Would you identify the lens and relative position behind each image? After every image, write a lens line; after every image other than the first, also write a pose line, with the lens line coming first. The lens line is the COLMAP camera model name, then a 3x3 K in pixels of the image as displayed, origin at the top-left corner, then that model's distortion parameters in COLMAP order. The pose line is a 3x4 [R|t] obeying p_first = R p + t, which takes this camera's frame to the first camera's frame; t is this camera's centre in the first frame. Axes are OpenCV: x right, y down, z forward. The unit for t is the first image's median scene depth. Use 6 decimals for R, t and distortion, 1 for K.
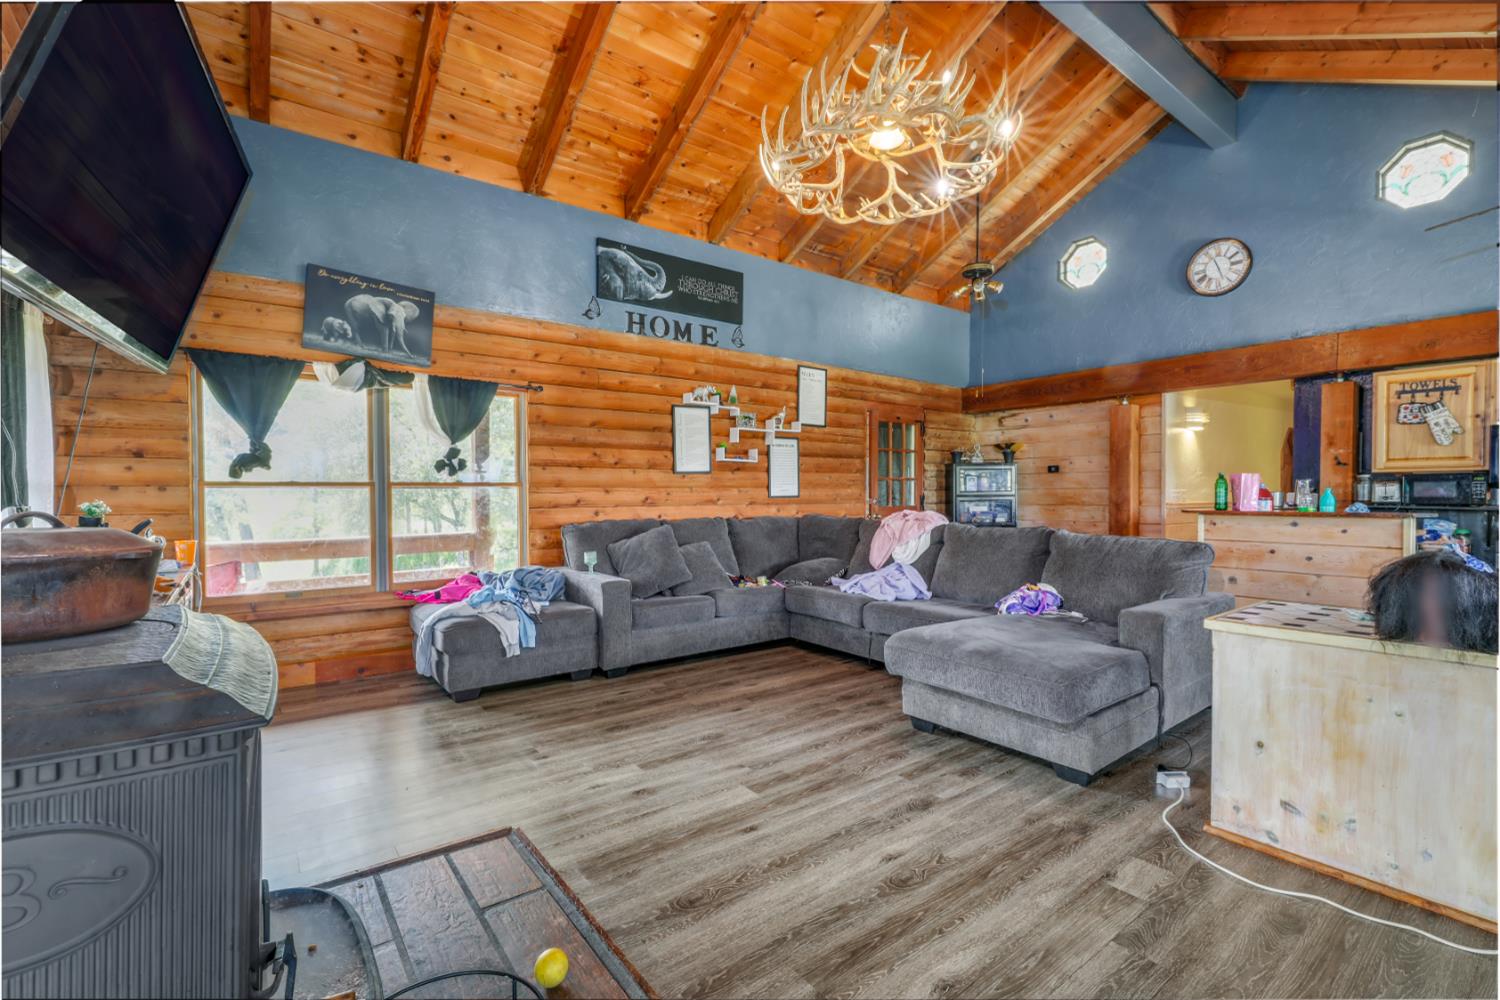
lens RADIAL K [[670.6, 0, 750.0], [0, 670.6, 500.0], [0, 0, 1]] dist [-0.001341, 0.000553]
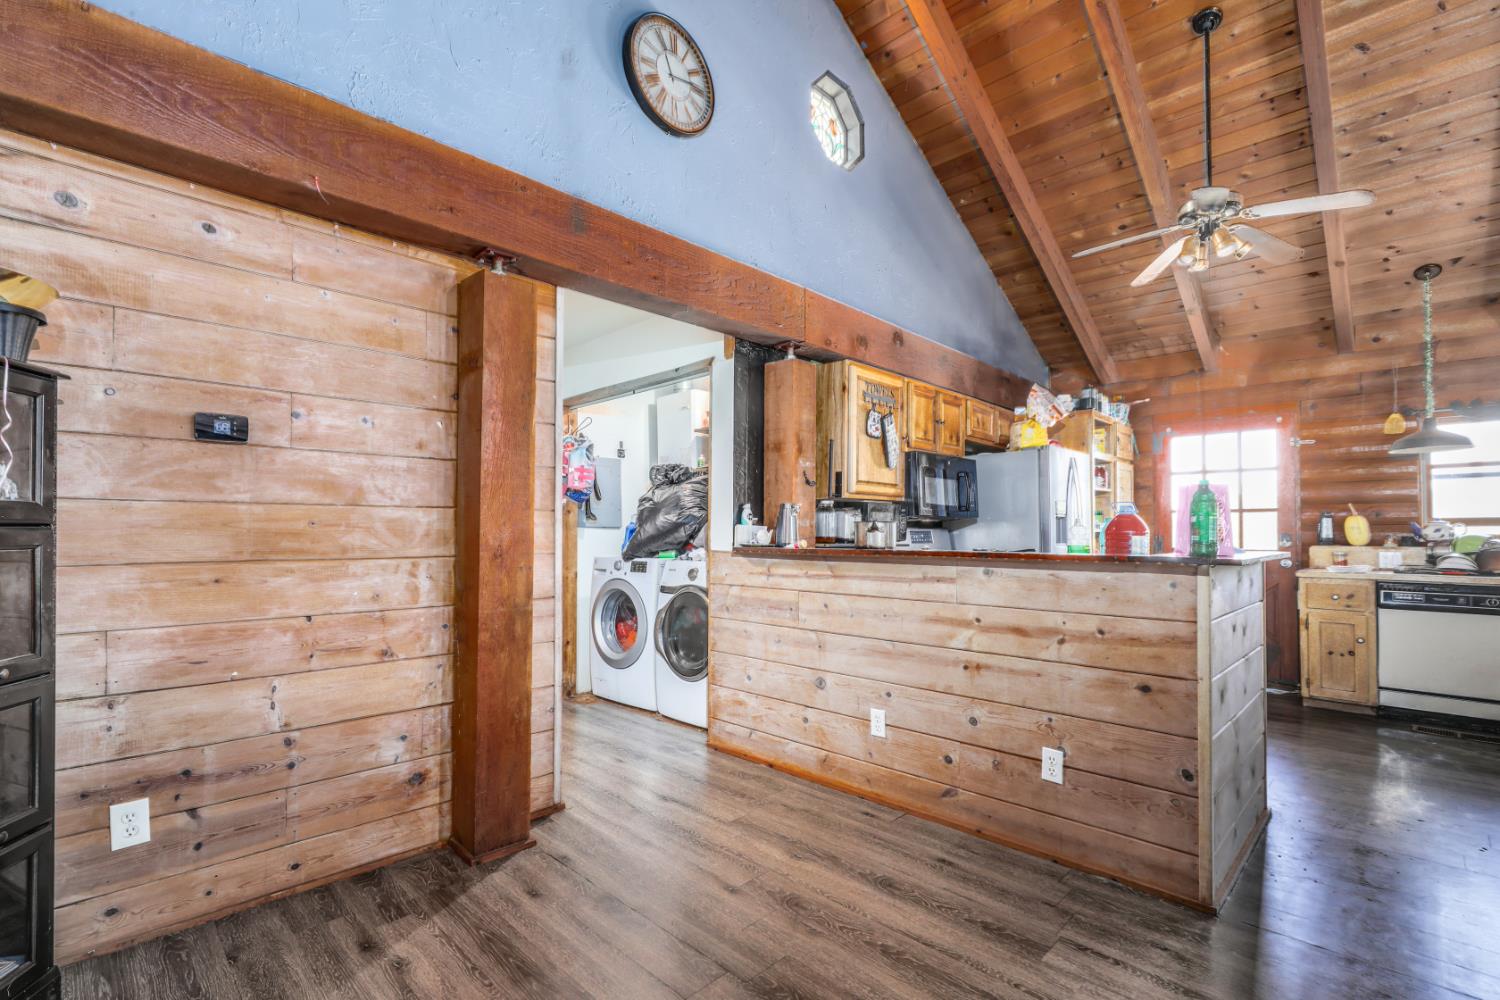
lens RADIAL K [[680.4, 0, 747.4], [0, 680.4, 527.0], [0, 0, 1]] dist [0.000753, -0.000219]
pose [[-0.139761, 0.011047, 0.990124, 0.212201], [0.007775, 0.999919, -0.010059, -0.003315], [-0.990155, 0.006292, -0.139835, 1.138851]]
